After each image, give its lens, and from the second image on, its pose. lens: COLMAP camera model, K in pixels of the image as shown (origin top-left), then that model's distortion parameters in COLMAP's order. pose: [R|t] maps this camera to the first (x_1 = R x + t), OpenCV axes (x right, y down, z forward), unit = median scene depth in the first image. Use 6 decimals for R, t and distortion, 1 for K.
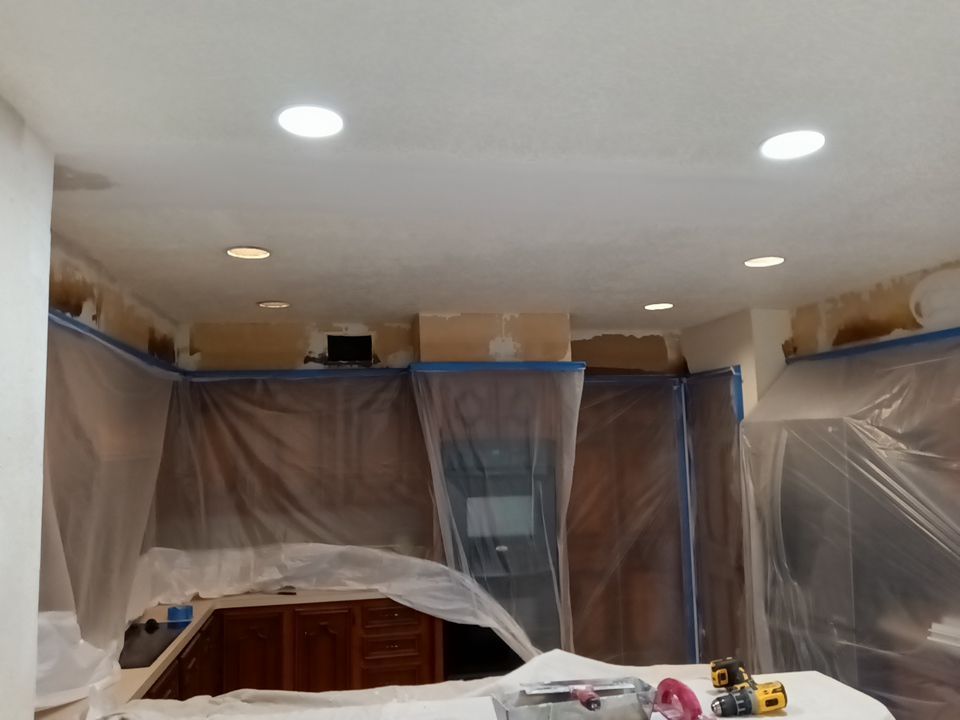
lens RADIAL K [[764.9, 0, 467.5], [0, 764.9, 358.7], [0, 0, 1]] dist [0.067437, -0.133351]
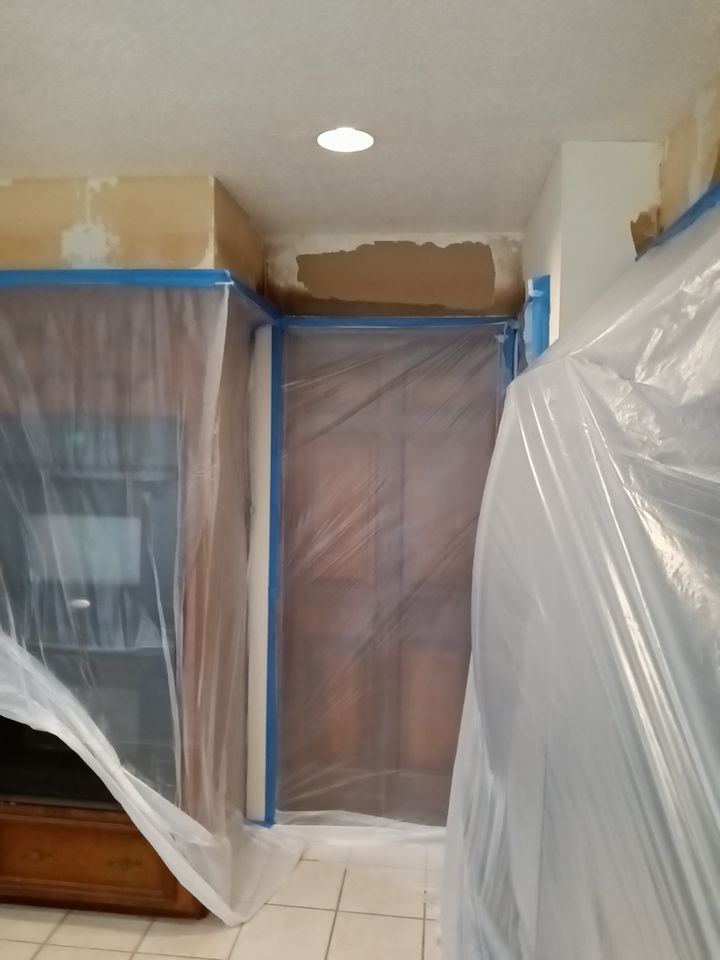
lens RADIAL K [[762.8, 0, 354.8], [0, 762.8, 480.2], [0, 0, 1]] dist [0.054793, -0.119281]
pose [[0.962930, 0.053287, -0.264434, 0.403200], [-0.010282, 0.986833, 0.161416, 0.063981], [0.269554, -0.152713, 0.950799, 0.539510]]
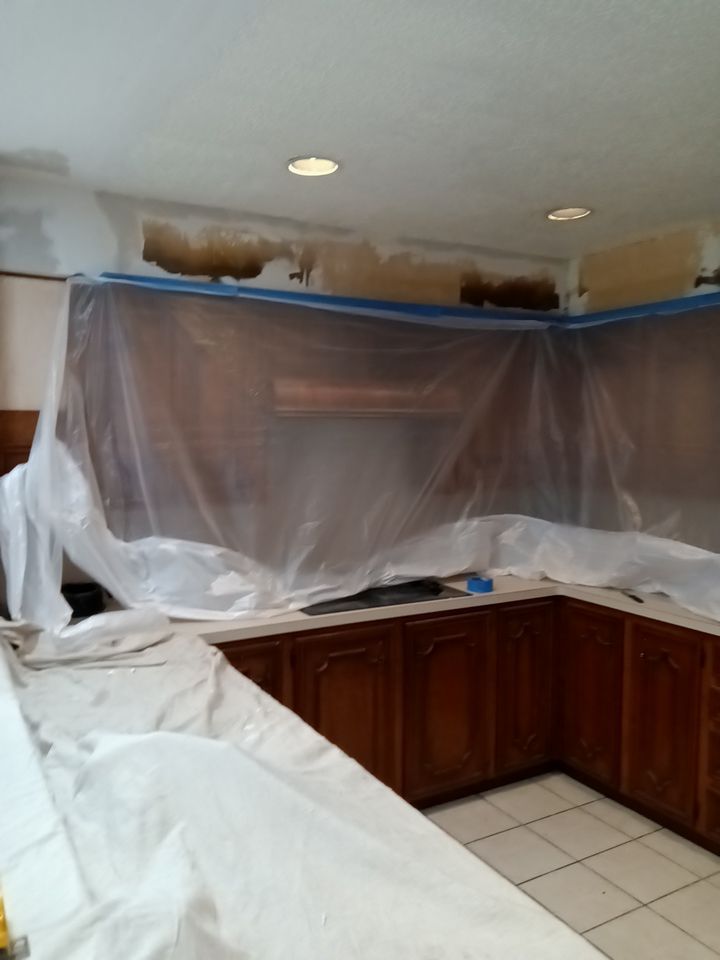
lens RADIAL K [[762.8, 0, 354.8], [0, 762.8, 480.2], [0, 0, 1]] dist [0.054793, -0.119281]
pose [[0.346187, 0.091894, -0.933654, 0.370638], [0.091984, 0.987072, 0.131258, 0.063522], [0.933645, -0.131321, 0.333259, 0.503736]]
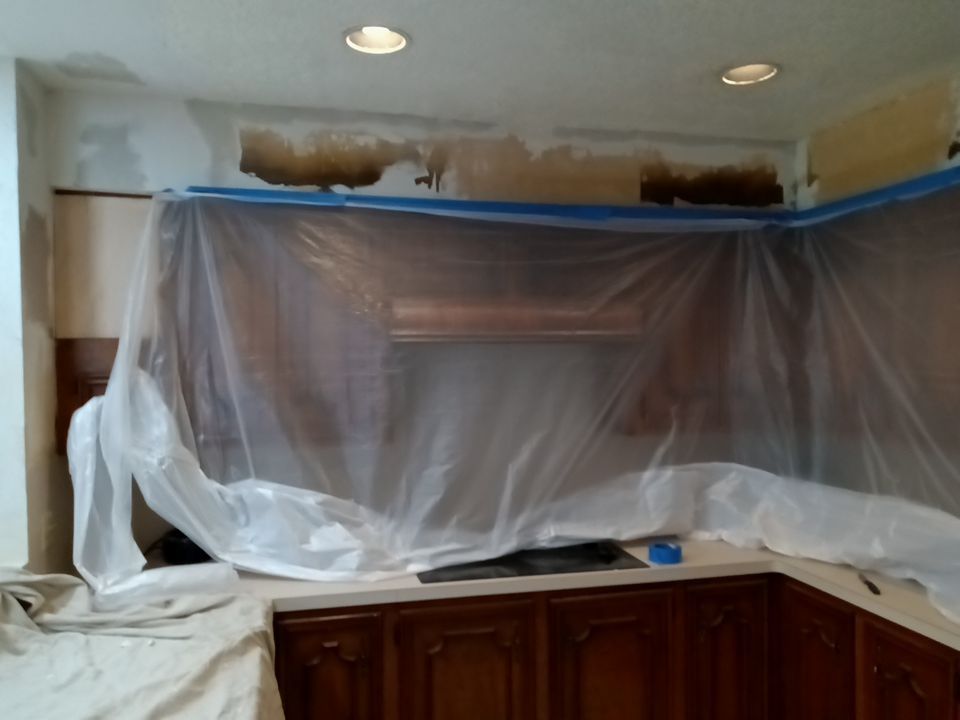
lens RADIAL K [[762.8, 0, 480.0], [0, 762.8, 360.0], [0, 0, 1]] dist [0.054793, -0.119281]
pose [[0.080494, 0.030981, -0.996274, 0.288337], [0.111830, 0.992925, 0.039913, 0.089229], [0.990462, -0.114626, 0.076460, 0.701184]]
